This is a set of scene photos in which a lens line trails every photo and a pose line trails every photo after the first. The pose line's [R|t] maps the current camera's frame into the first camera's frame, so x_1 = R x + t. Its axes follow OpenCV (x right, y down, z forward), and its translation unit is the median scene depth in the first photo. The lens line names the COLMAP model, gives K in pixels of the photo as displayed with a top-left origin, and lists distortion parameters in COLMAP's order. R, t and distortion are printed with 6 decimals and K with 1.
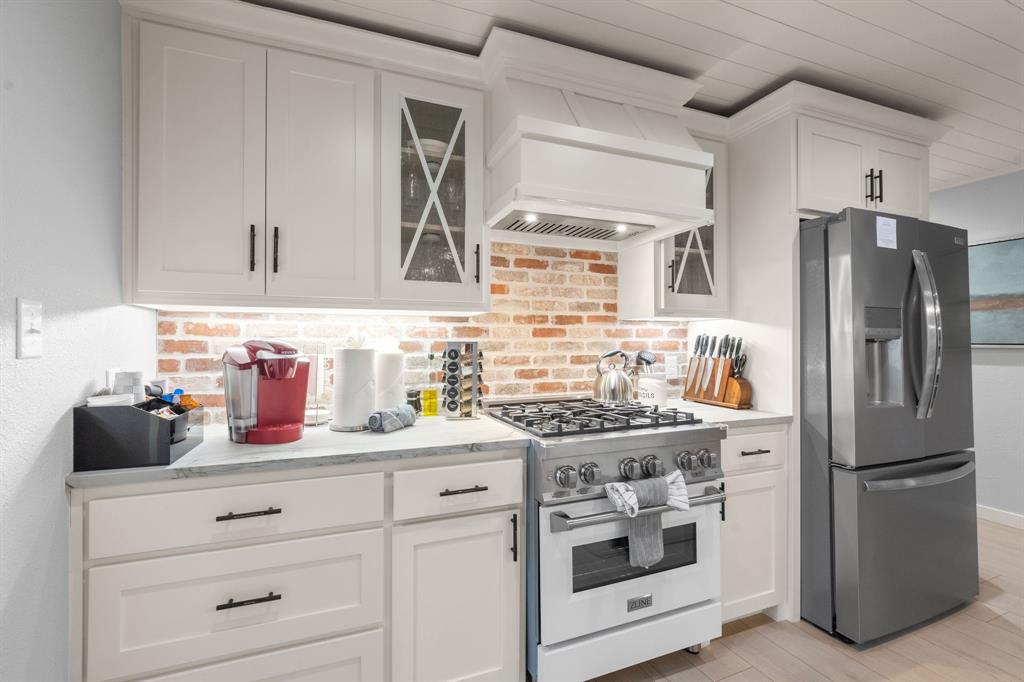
lens RADIAL K [[452.3, 0, 512.0], [0, 452.3, 341.0], [0, 0, 1]] dist [-0.000021, -0.000136]
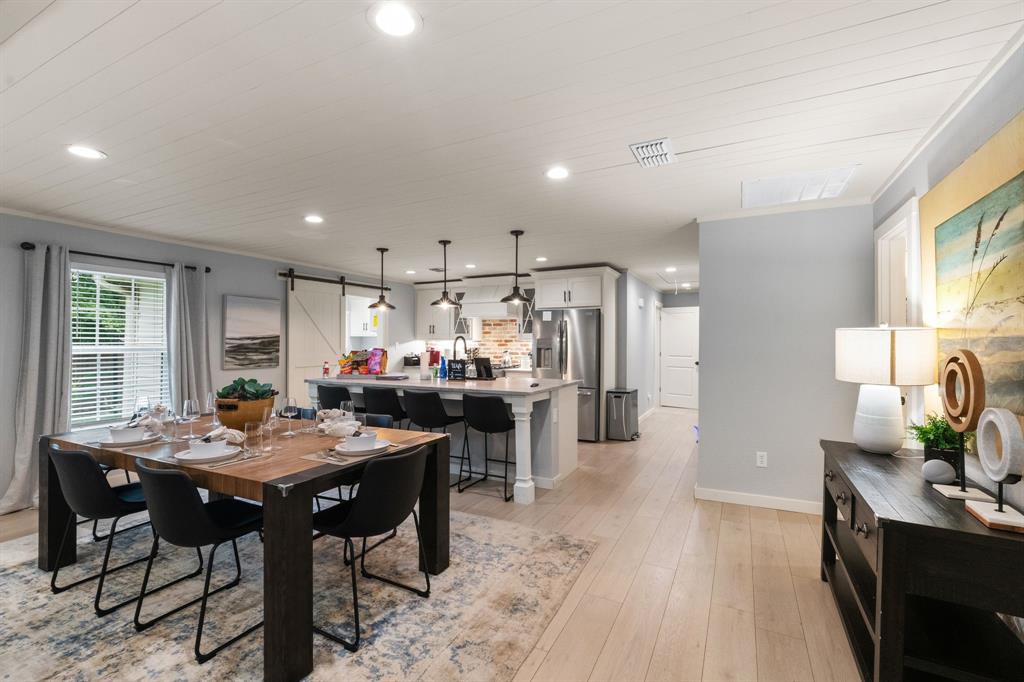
lens RADIAL K [[452.3, 0, 512.0], [0, 452.3, 341.0], [0, 0, 1]] dist [-0.000021, -0.000136]
pose [[0.650246, 0.003727, -0.759715, 2.742336], [-0.002769, 0.999993, 0.002535, -0.057930], [0.759719, 0.000455, 0.650252, -1.152492]]
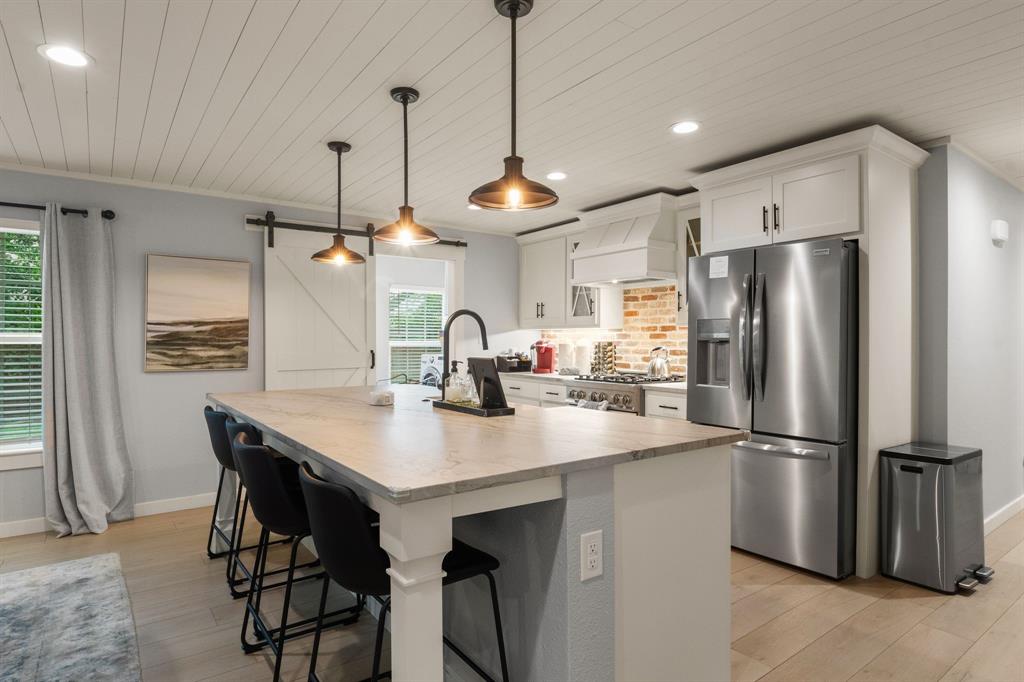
lens RADIAL K [[559.4, 0, 509.8], [0, 559.4, 337.9], [0, 0, 1]] dist [-0.005896, -0.001302]
pose [[0.238394, 0.000274, -0.971168, 2.083622], [0.000451, 1.000000, 0.000392, -0.013388], [0.971168, -0.000532, 0.238394, -0.062627]]
